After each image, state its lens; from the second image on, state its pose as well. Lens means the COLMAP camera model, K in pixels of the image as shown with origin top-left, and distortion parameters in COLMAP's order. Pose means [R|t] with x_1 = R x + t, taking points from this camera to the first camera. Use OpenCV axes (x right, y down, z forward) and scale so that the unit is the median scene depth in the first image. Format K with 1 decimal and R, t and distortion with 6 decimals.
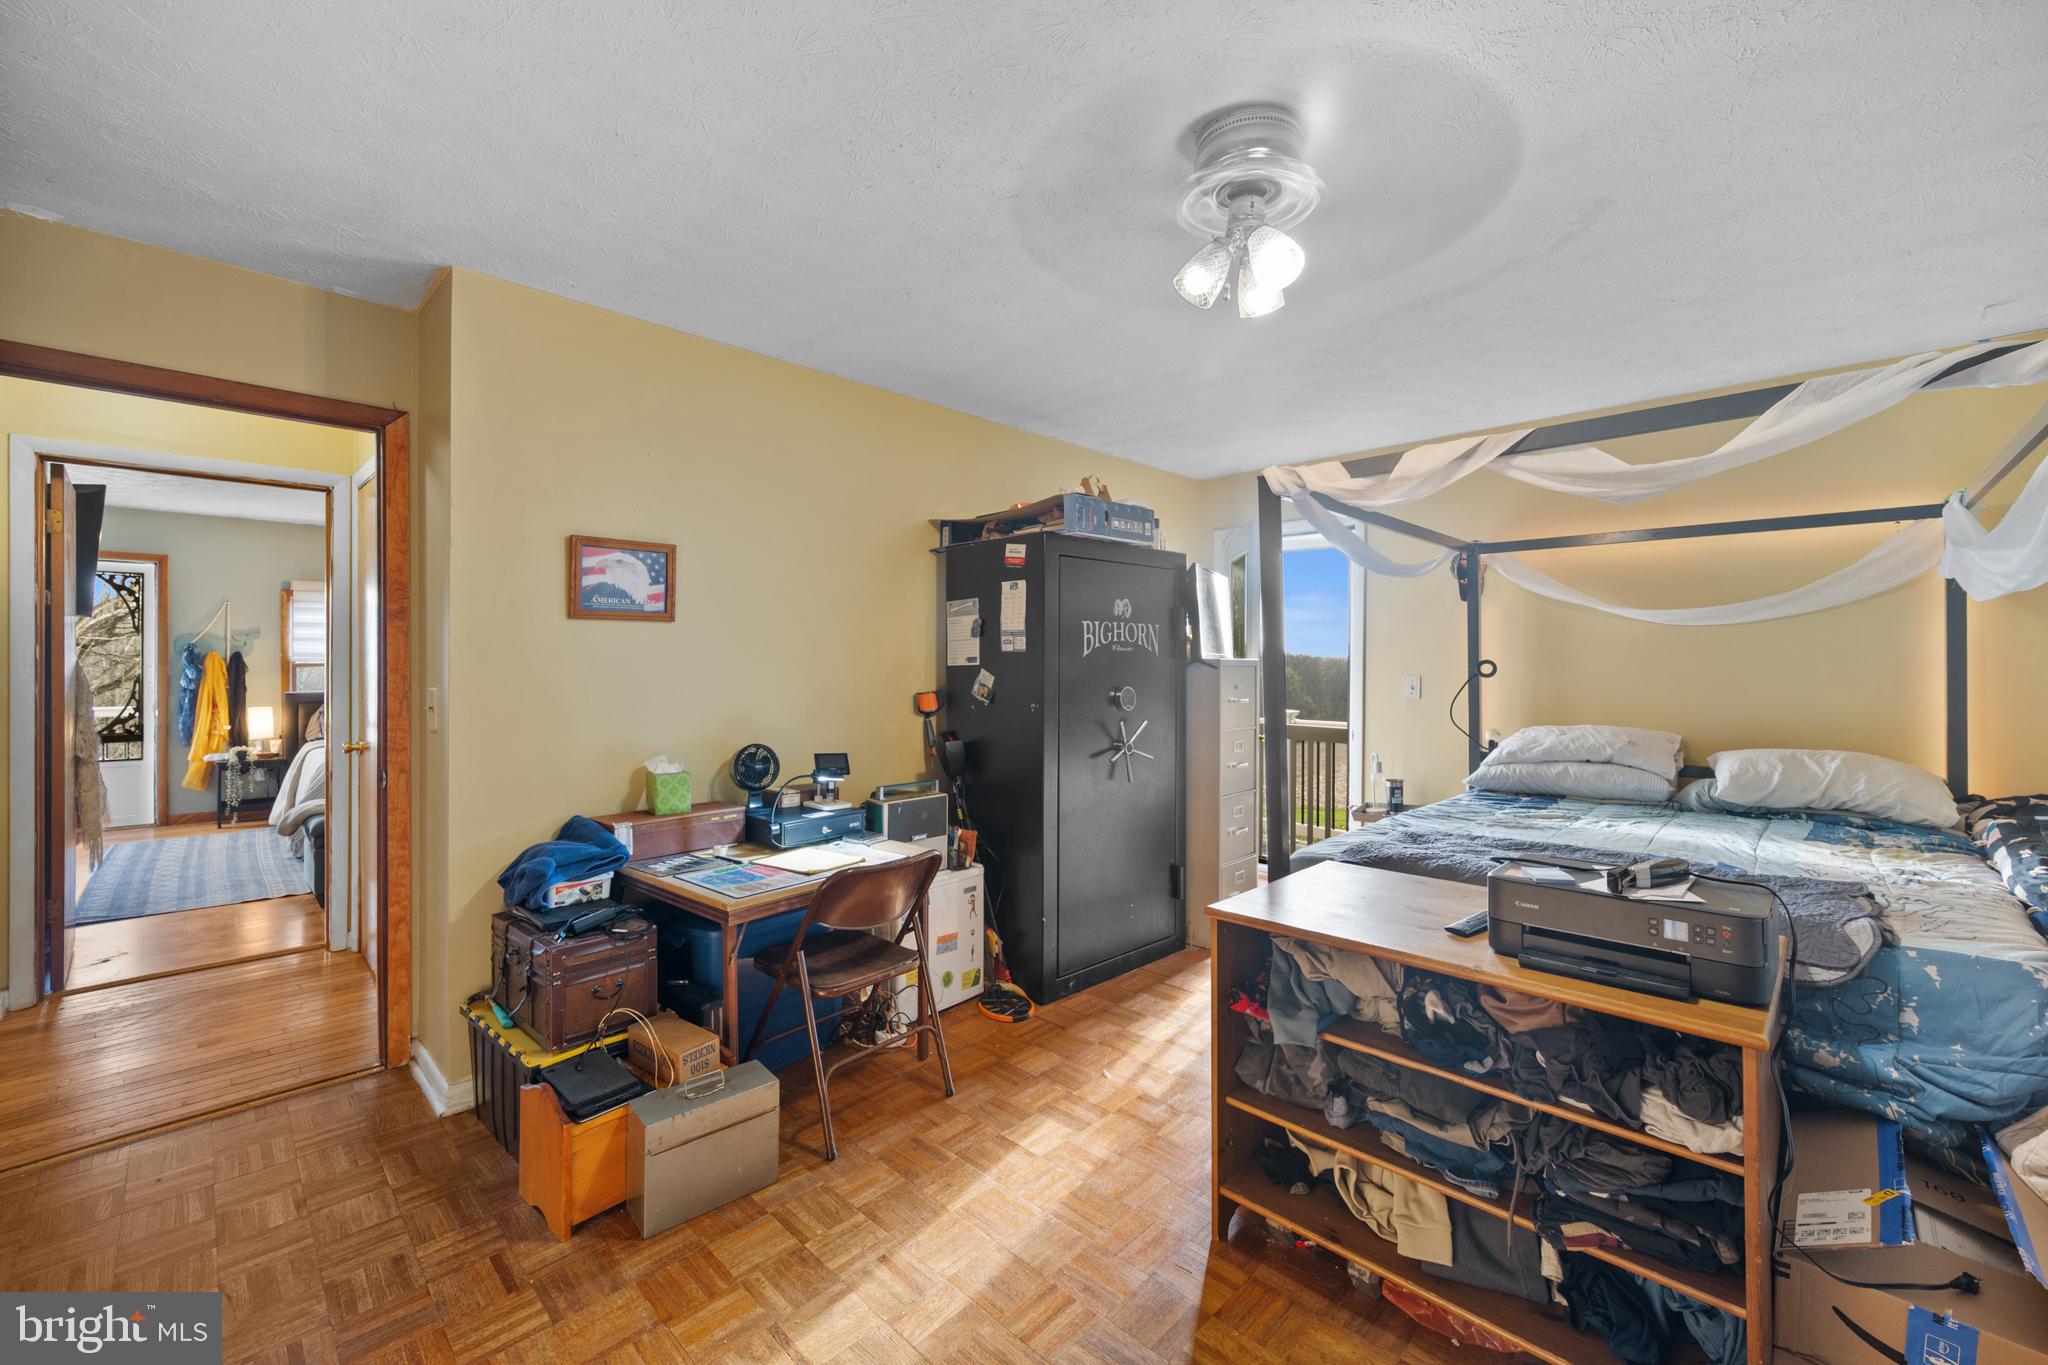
lens RADIAL K [[814.0, 0, 1029.3], [0, 814.0, 659.1], [0, 0, 1]] dist [0.000720, 0.000163]
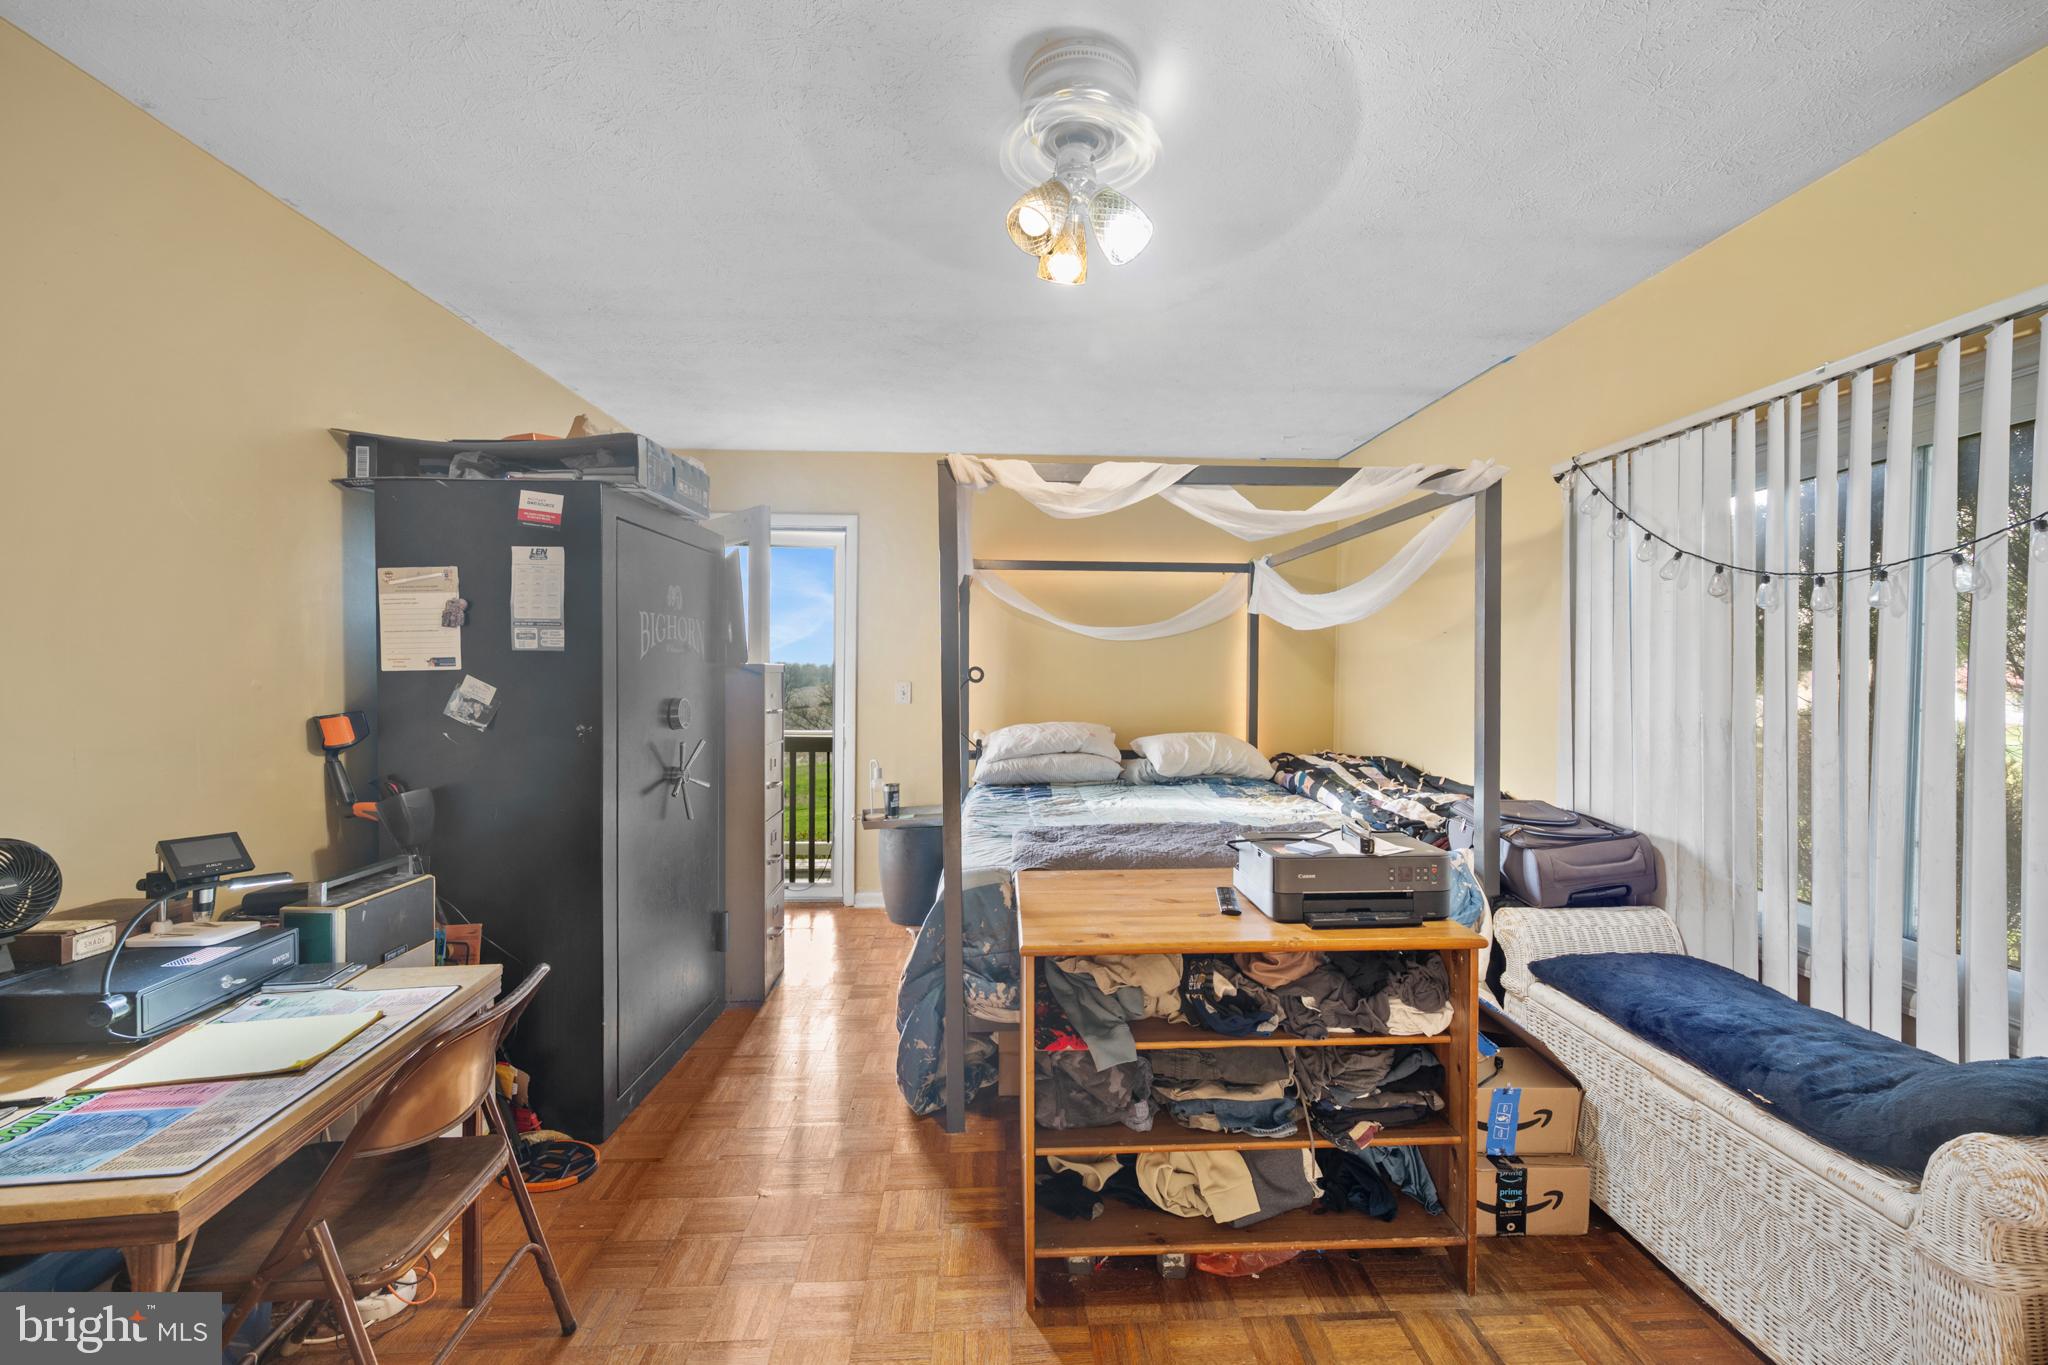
lens RADIAL K [[830.1, 0, 1027.3], [0, 830.1, 690.8], [0, 0, 1]] dist [0.000941, 0.000836]
pose [[0.686751, -0.015560, 0.726726, -0.439487], [-0.006831, 0.999589, 0.027858, 0.004393], [-0.726861, -0.024096, 0.686362, 0.399668]]
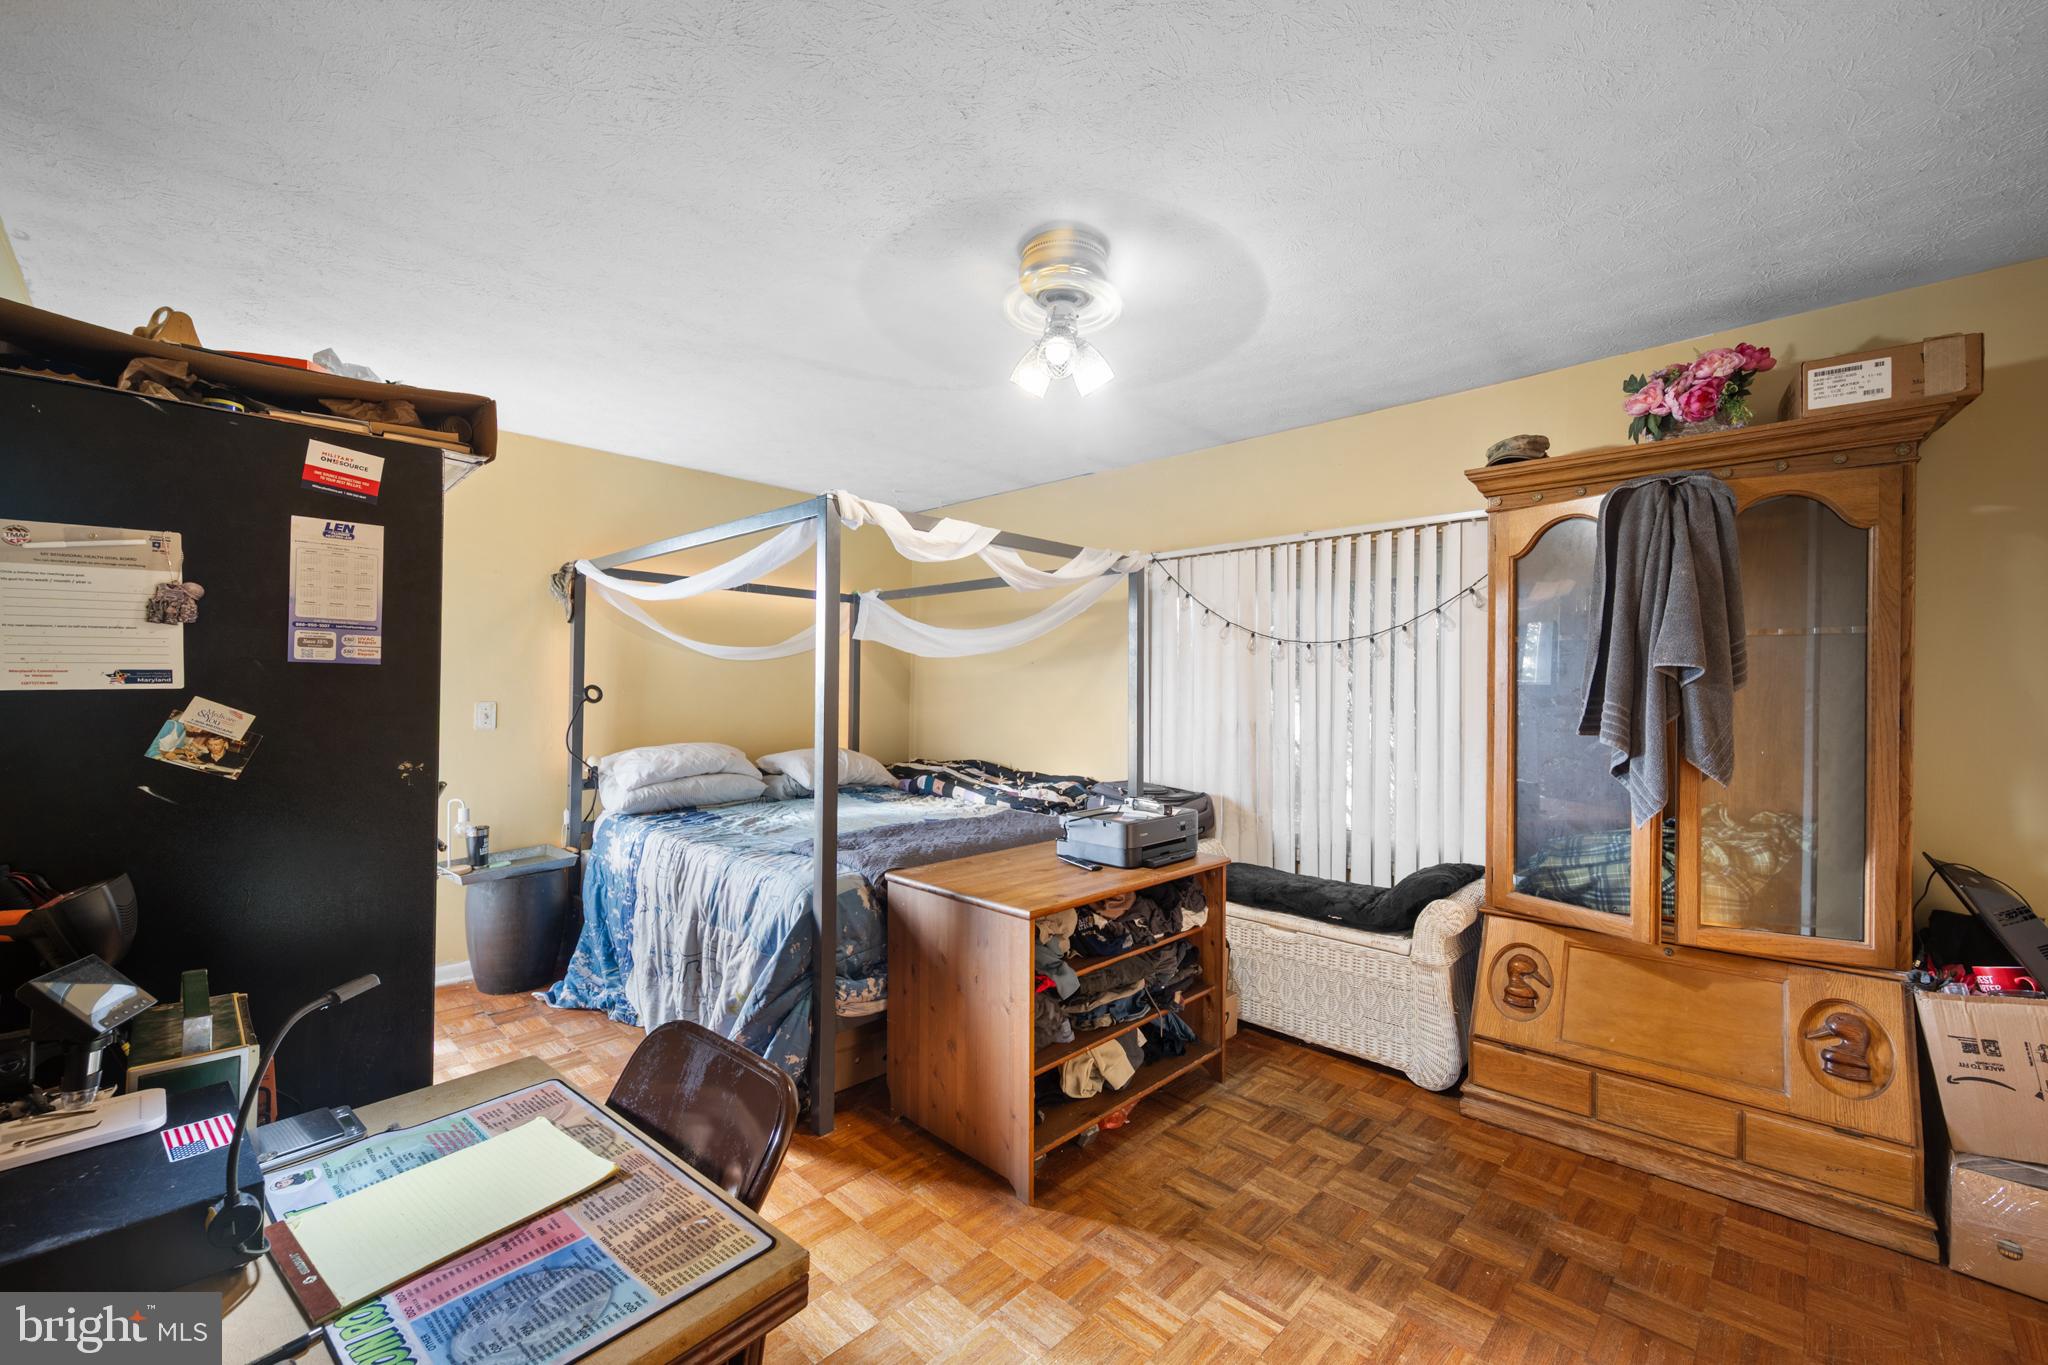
lens RADIAL K [[830.1, 0, 1027.3], [0, 830.1, 690.8], [0, 0, 1]] dist [0.000941, 0.000836]
pose [[0.004243, 0.001070, 0.999990, -0.943134], [-0.014010, 0.999901, -0.001010, 0.004362], [-0.999893, -0.014006, 0.004257, 1.033501]]
